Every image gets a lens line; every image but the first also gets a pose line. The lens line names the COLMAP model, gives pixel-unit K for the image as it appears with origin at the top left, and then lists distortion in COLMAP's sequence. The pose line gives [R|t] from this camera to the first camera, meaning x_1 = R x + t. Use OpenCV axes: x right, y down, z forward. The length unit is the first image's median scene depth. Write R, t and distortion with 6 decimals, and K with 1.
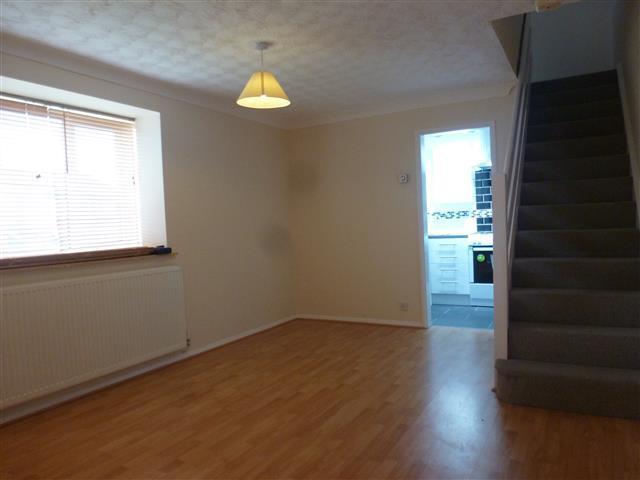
lens RADIAL K [[465.4, 0, 319.6], [0, 465.4, 238.7], [0, 0, 1]] dist [-0.014737, -0.004411]
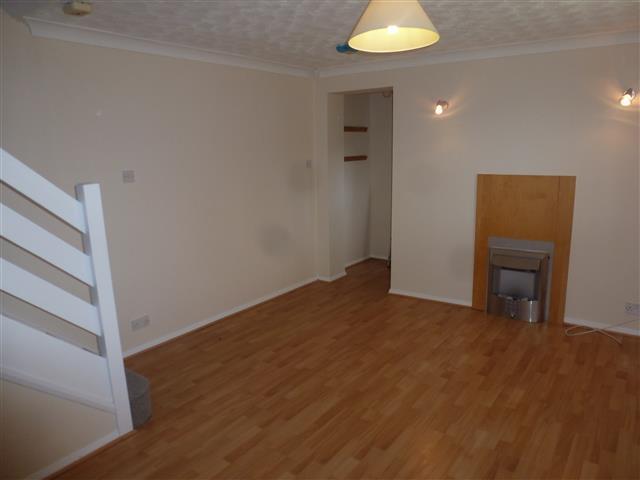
lens RADIAL K [[465.4, 0, 320.1], [0, 465.4, 240.9], [0, 0, 1]] dist [-0.014737, -0.004411]
pose [[-0.990758, 0.046424, 0.127453, -0.113447], [0.074266, 0.971917, 0.223296, -0.224097], [-0.113507, 0.230697, -0.966382, 2.009213]]
